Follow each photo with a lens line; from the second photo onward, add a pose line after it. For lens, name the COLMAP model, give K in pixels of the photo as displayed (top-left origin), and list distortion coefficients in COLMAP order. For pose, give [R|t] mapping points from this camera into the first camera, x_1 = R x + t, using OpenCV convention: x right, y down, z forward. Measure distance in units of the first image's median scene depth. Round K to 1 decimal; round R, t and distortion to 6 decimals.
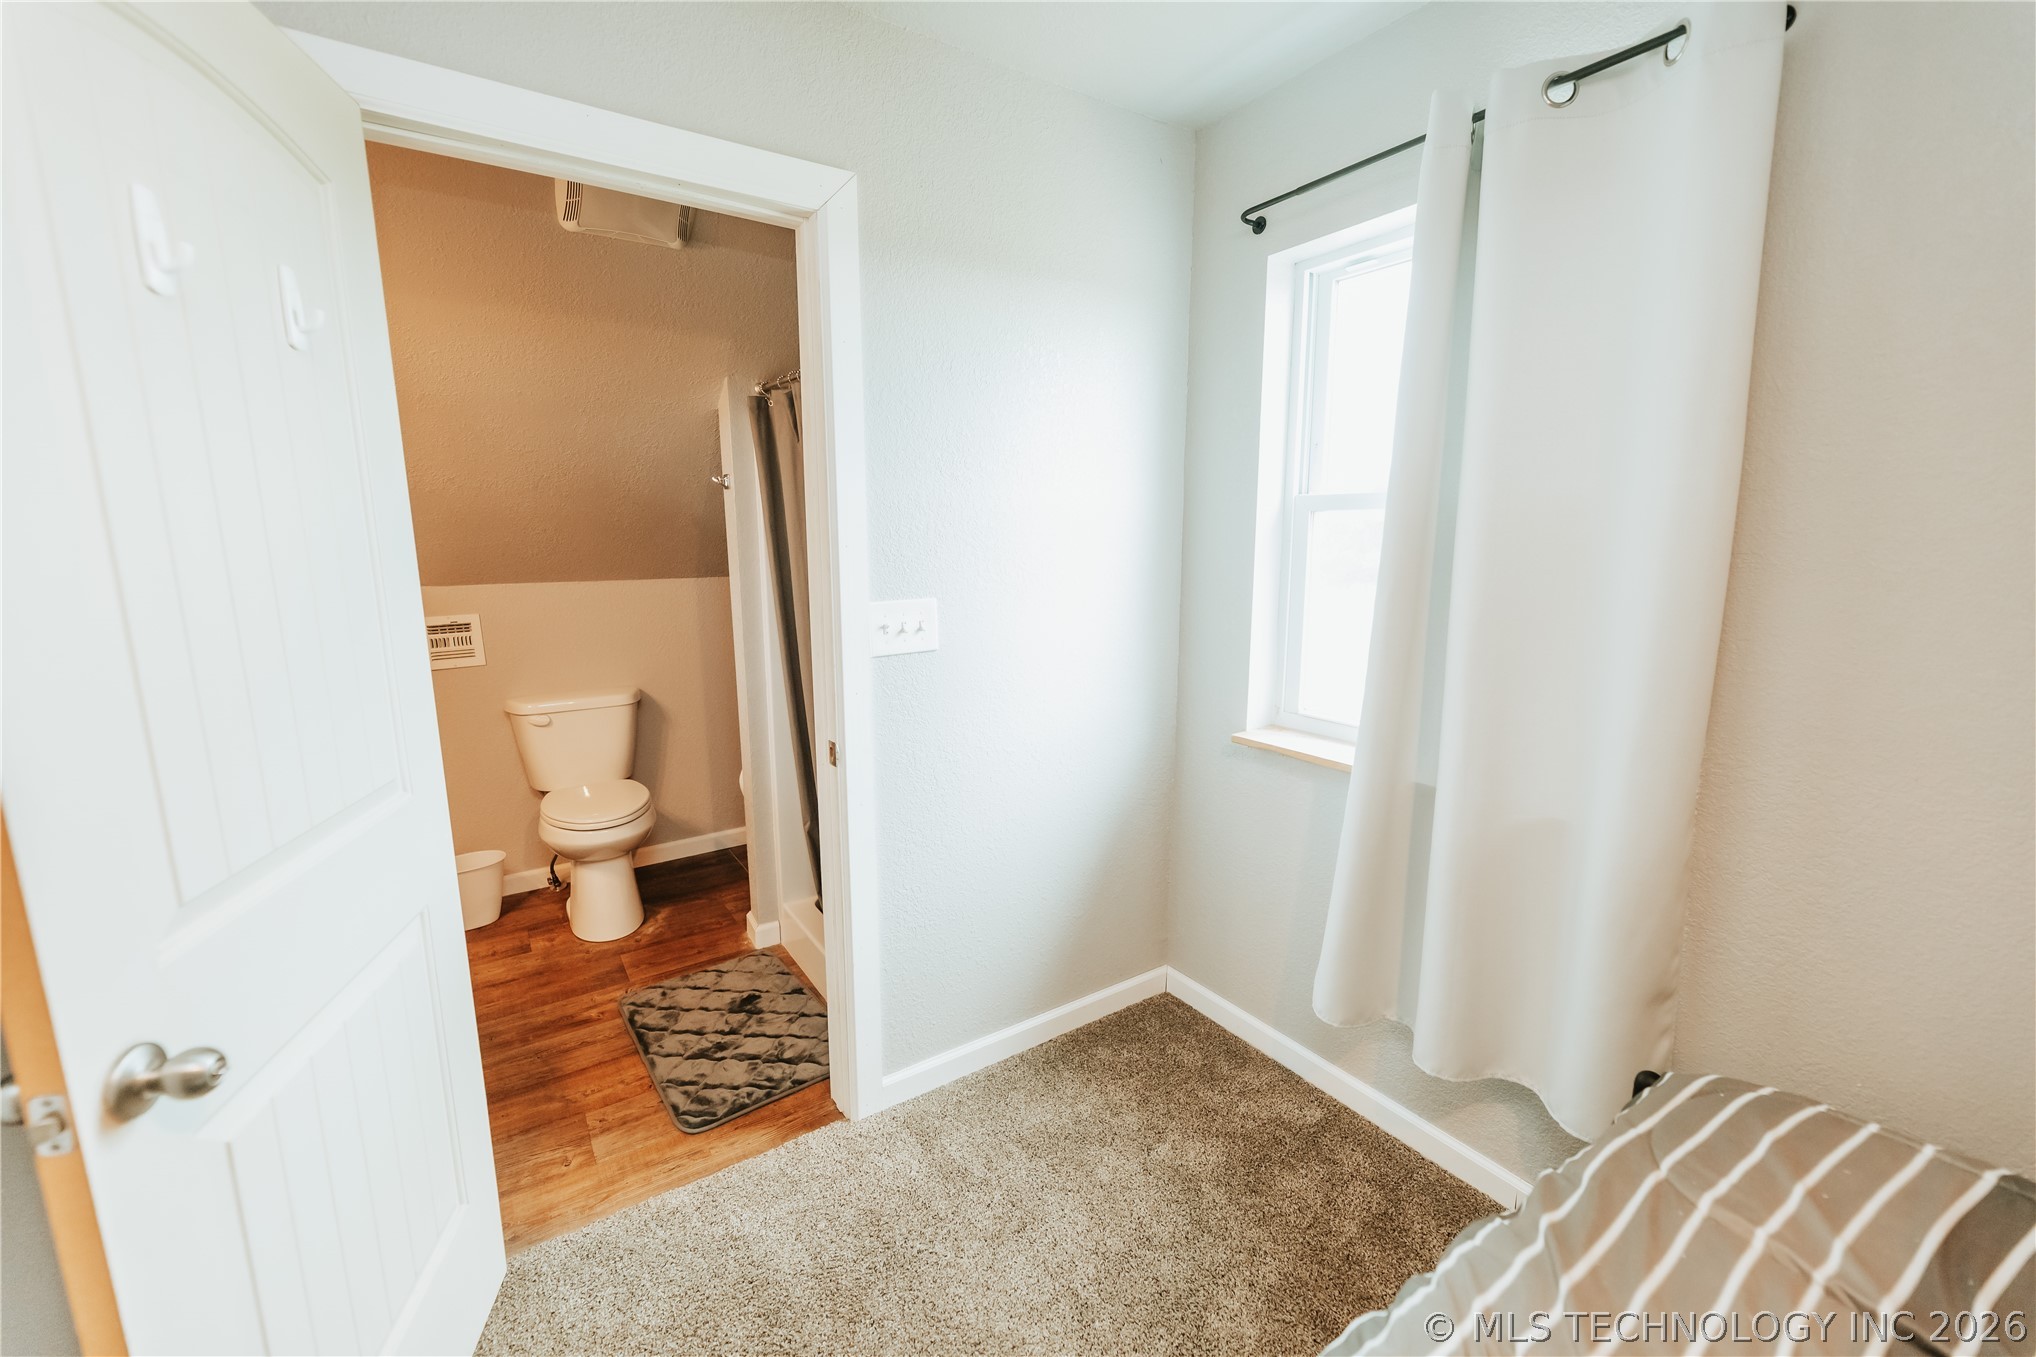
lens RADIAL K [[831.7, 0, 1012.4], [0, 831.7, 680.3], [0, 0, 1]] dist [-0.002172, -0.000222]
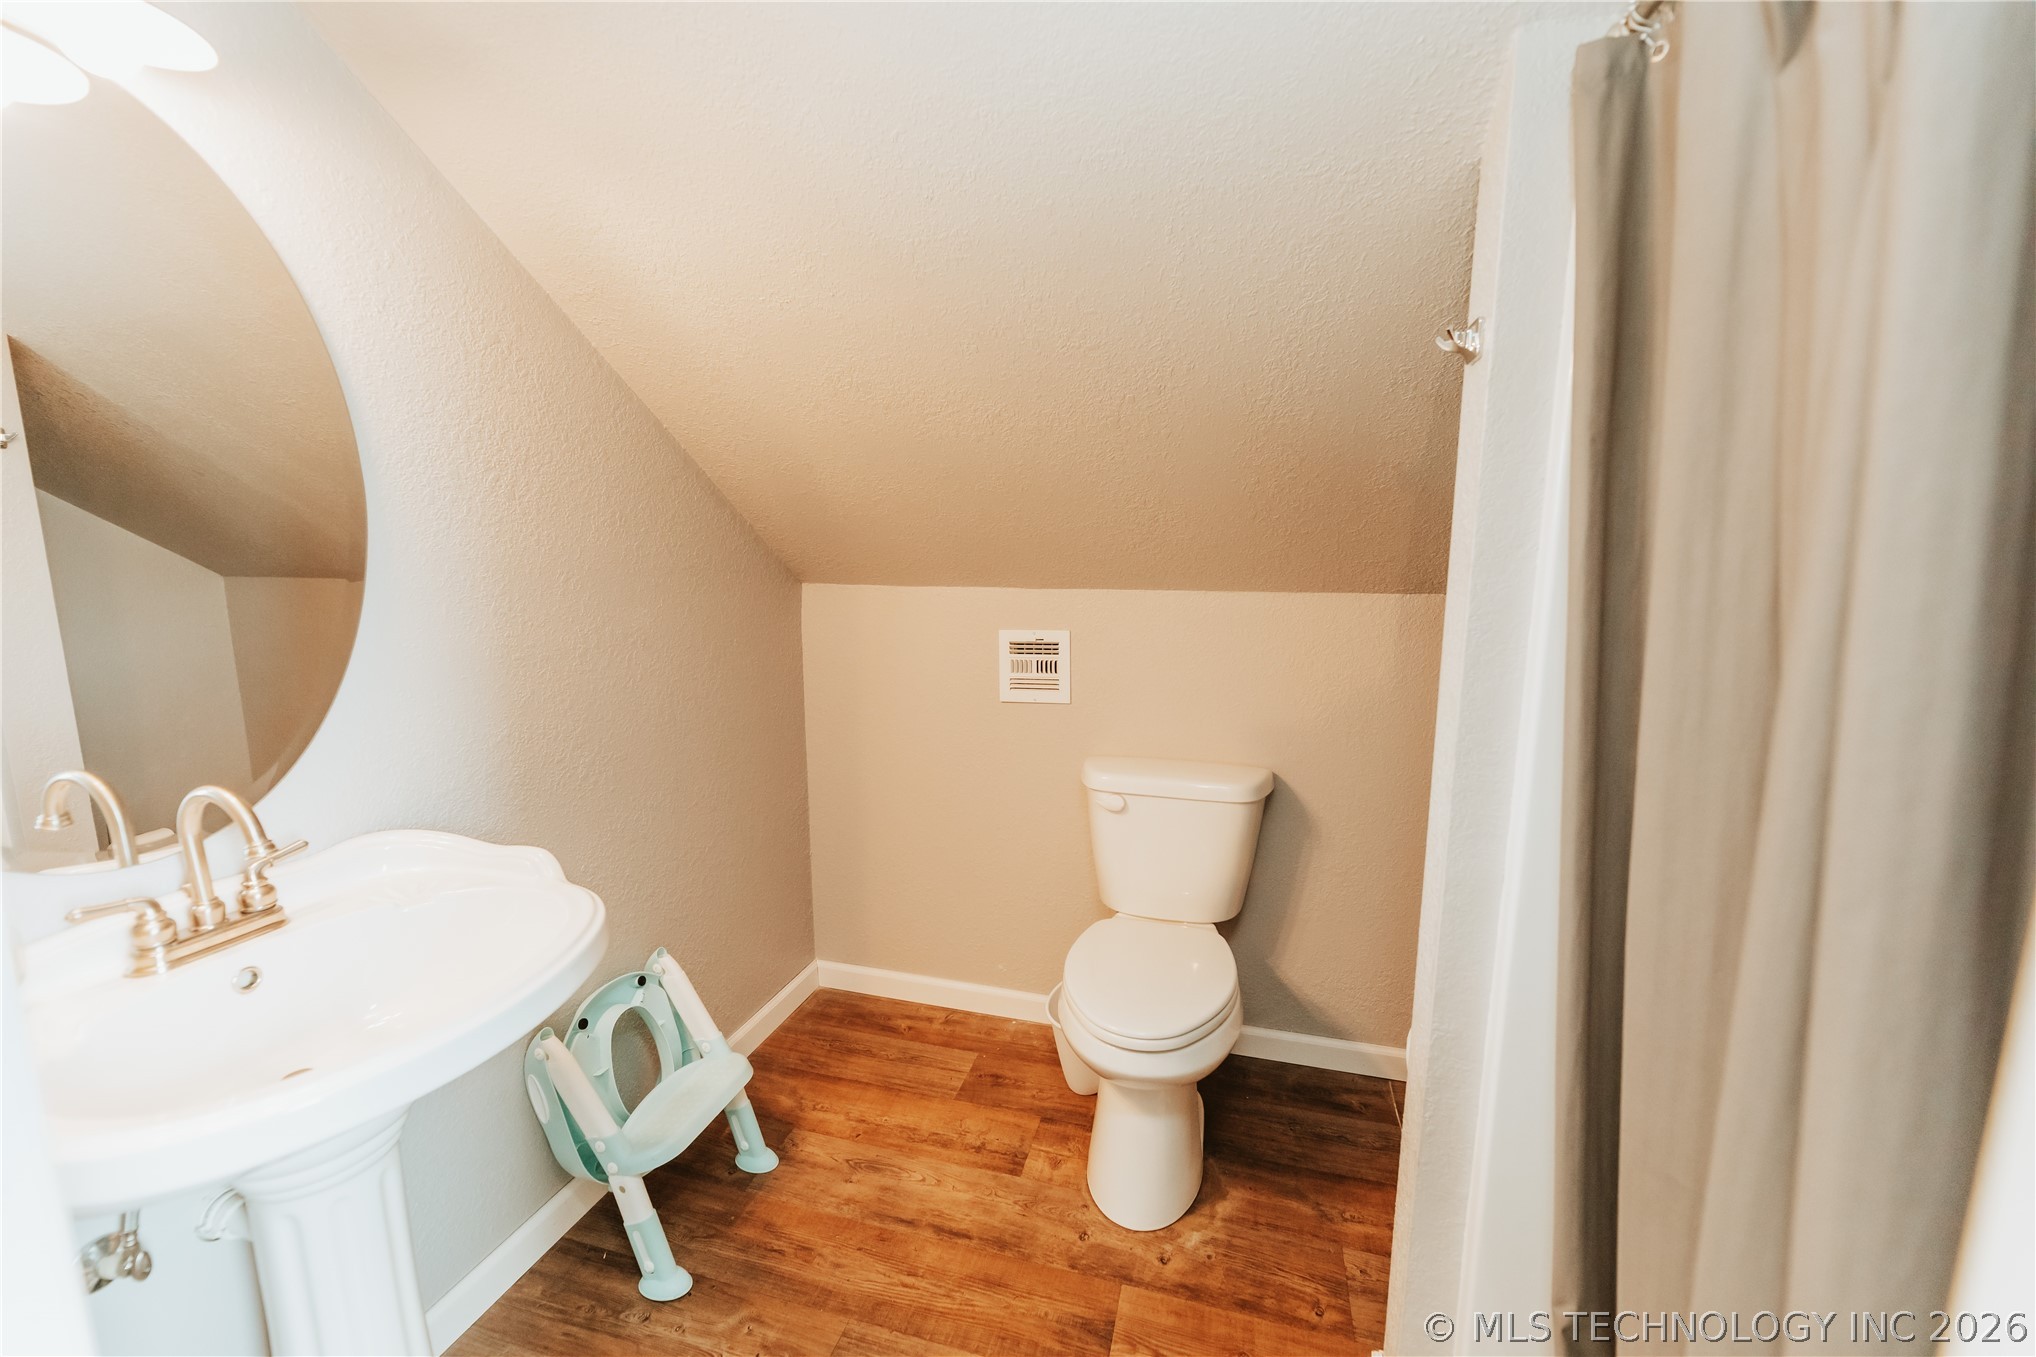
lens RADIAL K [[831.7, 0, 1012.4], [0, 831.7, 680.3], [0, 0, 1]] dist [-0.002172, -0.000222]
pose [[0.658747, 0.123459, -0.742166, -0.152779], [-0.140754, 0.989251, 0.039629, -0.060108], [0.739081, 0.078357, 0.669044, 0.505163]]
